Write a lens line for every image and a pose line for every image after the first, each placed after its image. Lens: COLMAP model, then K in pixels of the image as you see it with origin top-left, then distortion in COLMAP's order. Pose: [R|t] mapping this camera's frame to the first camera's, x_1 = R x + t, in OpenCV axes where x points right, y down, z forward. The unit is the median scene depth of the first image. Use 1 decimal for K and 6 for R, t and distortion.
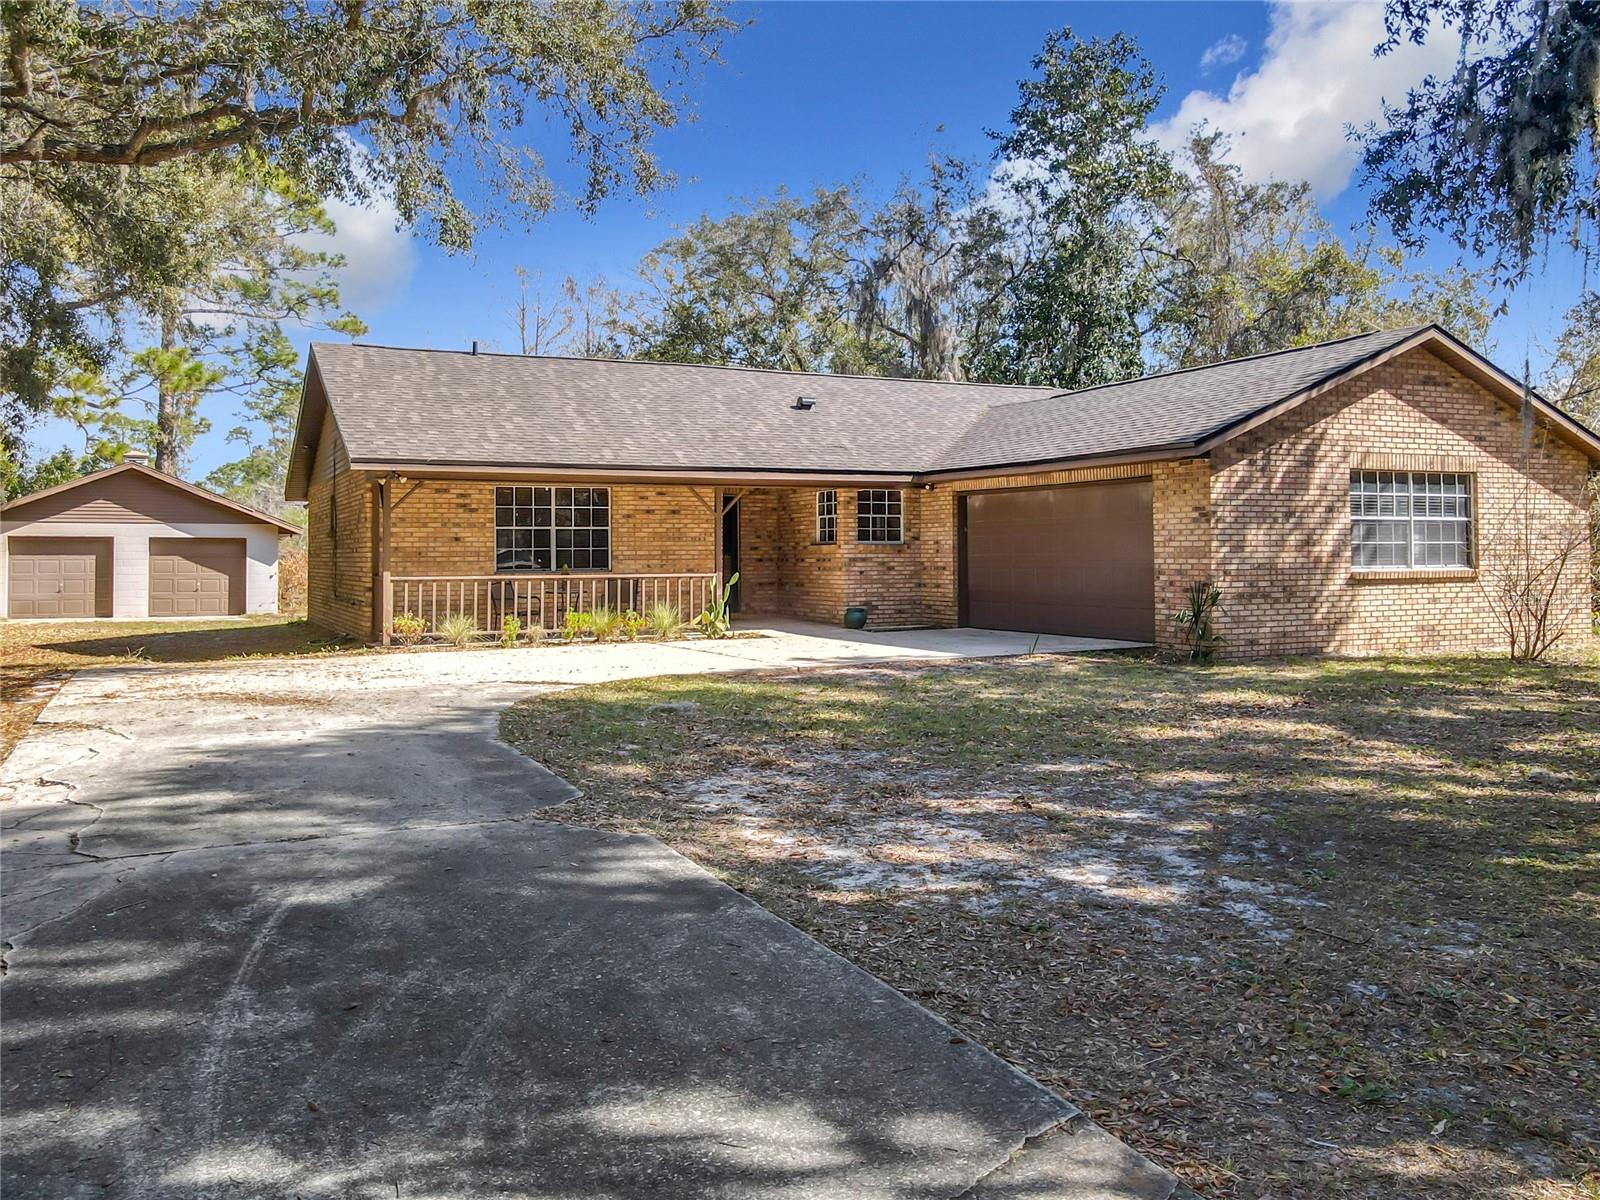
lens RADIAL K [[1257.1, 0, 800.0], [0, 1257.1, 600.0], [0, 0, 1]] dist [-0.004451, 0.005554]
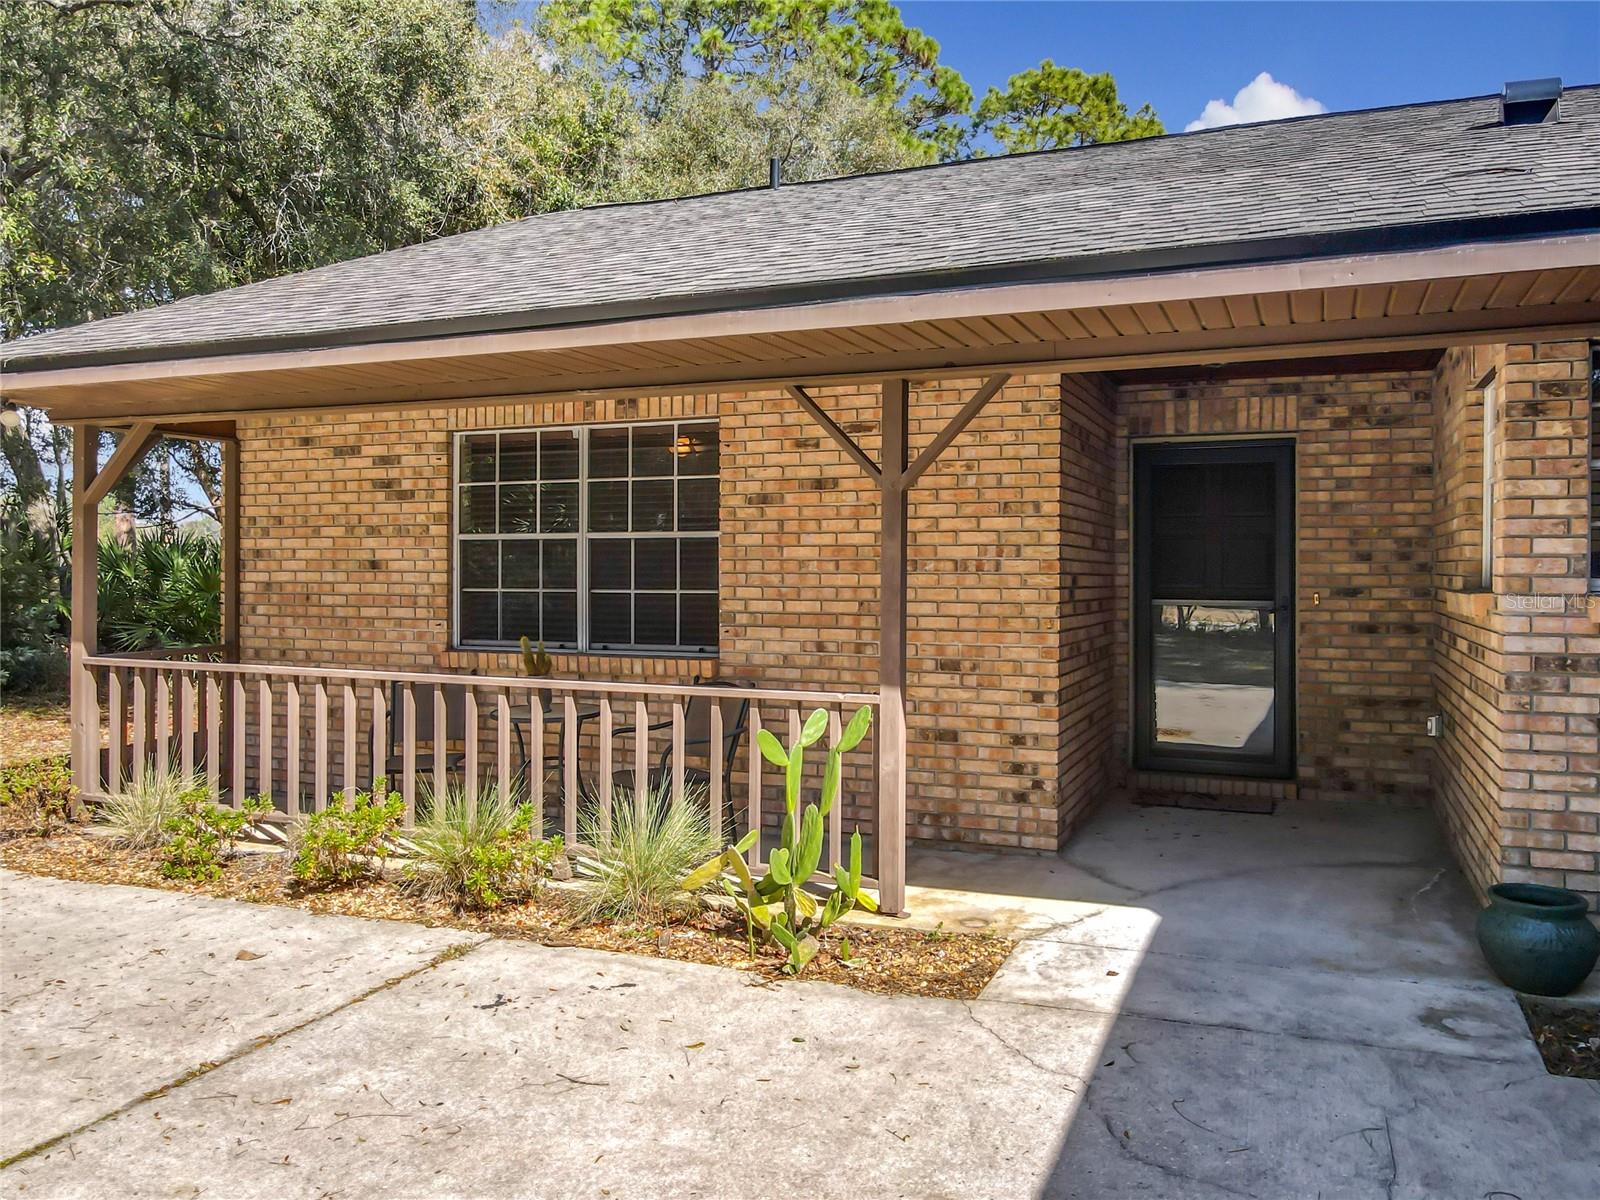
lens RADIAL K [[1217.3, 0, 800.0], [0, 1217.3, 600.0], [0, 0, 1]] dist [0.013080, -0.000411]
pose [[0.678272, 0.027415, -0.734299, 0.117661], [-0.033980, 0.999405, 0.005926, -0.042519], [0.734025, 0.020932, 0.678800, 0.801016]]
